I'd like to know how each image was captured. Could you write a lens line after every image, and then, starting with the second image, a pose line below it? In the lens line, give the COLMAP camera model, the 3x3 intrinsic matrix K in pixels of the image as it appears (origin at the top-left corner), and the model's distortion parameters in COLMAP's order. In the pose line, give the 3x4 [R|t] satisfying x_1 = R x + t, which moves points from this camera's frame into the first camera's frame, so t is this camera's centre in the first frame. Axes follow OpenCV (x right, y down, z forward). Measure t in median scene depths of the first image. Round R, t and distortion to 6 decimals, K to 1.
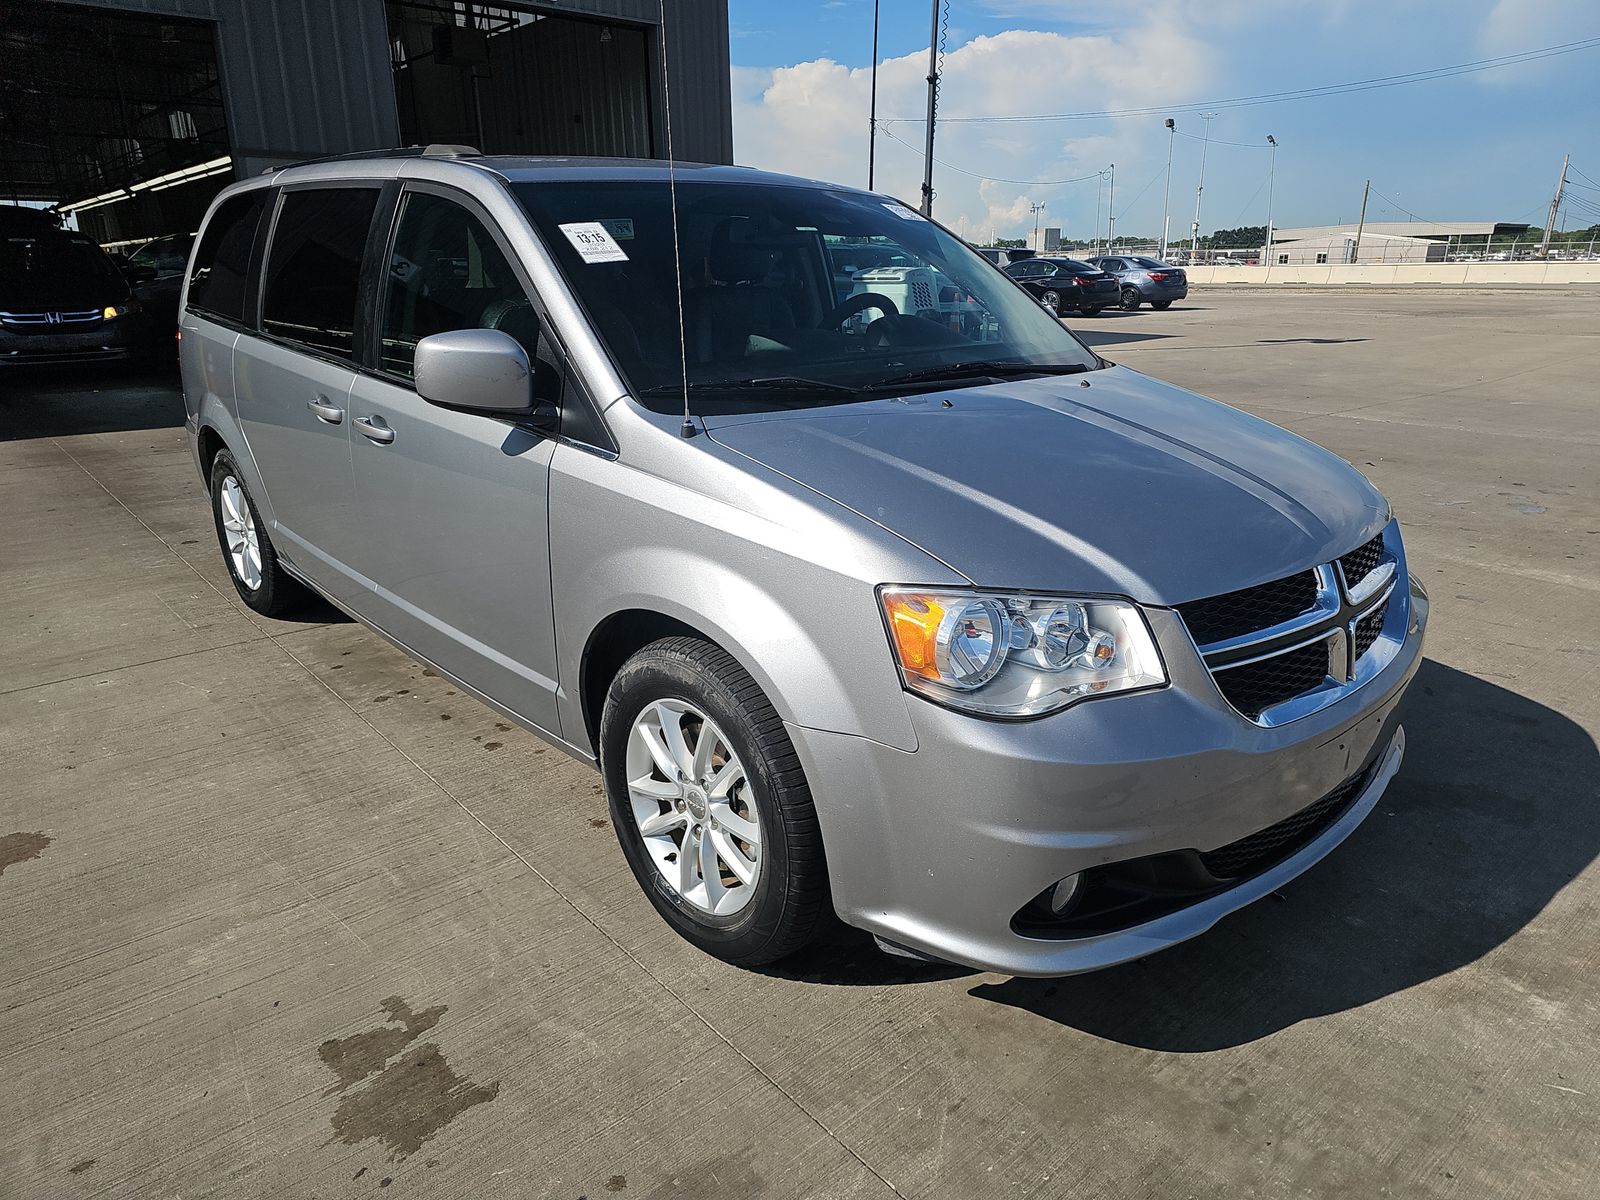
lens RADIAL K [[1084.4, 0, 800.0], [0, 1084.4, 600.0], [0, 0, 1]] dist [0.079474, -0.082371]
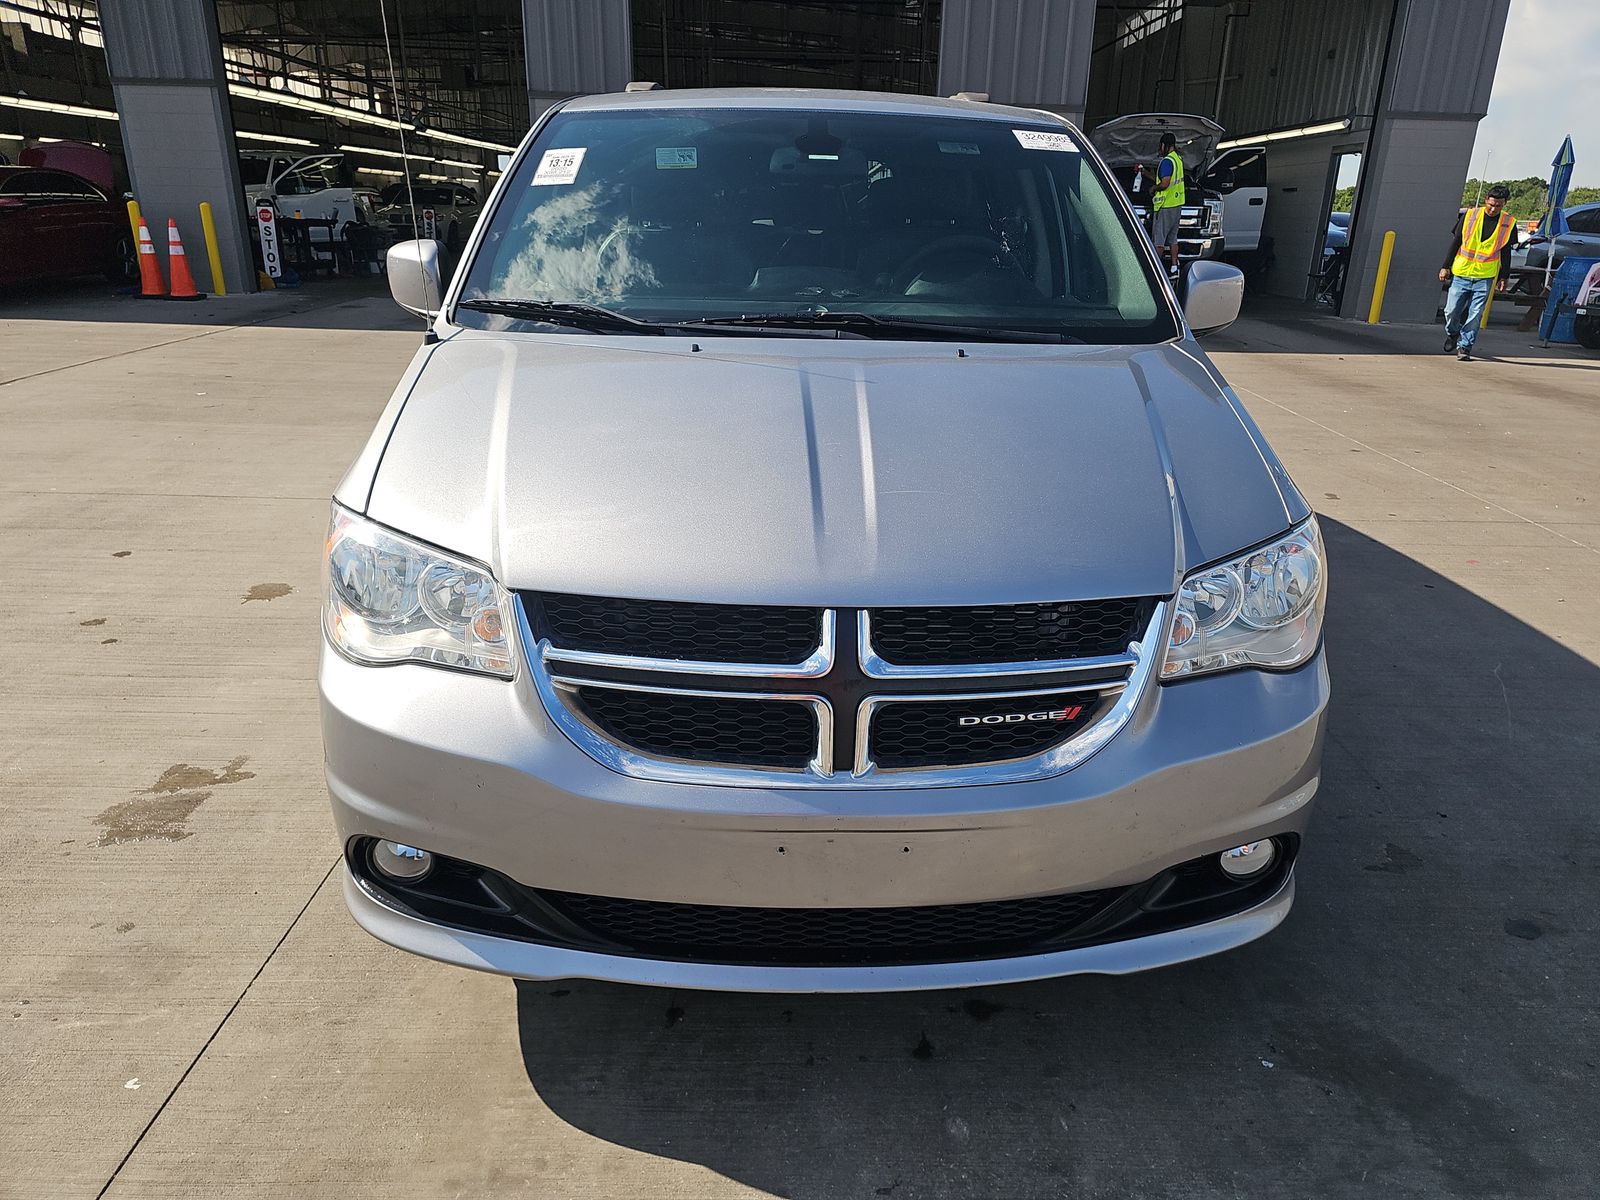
lens RADIAL K [[1084.4, 0, 800.0], [0, 1084.4, 600.0], [0, 0, 1]] dist [0.079474, -0.082371]
pose [[0.746714, 0.246341, -0.617847, 0.910191], [-0.224977, 0.967681, 0.113921, -0.114159], [0.625942, 0.053935, 0.778002, 0.416729]]
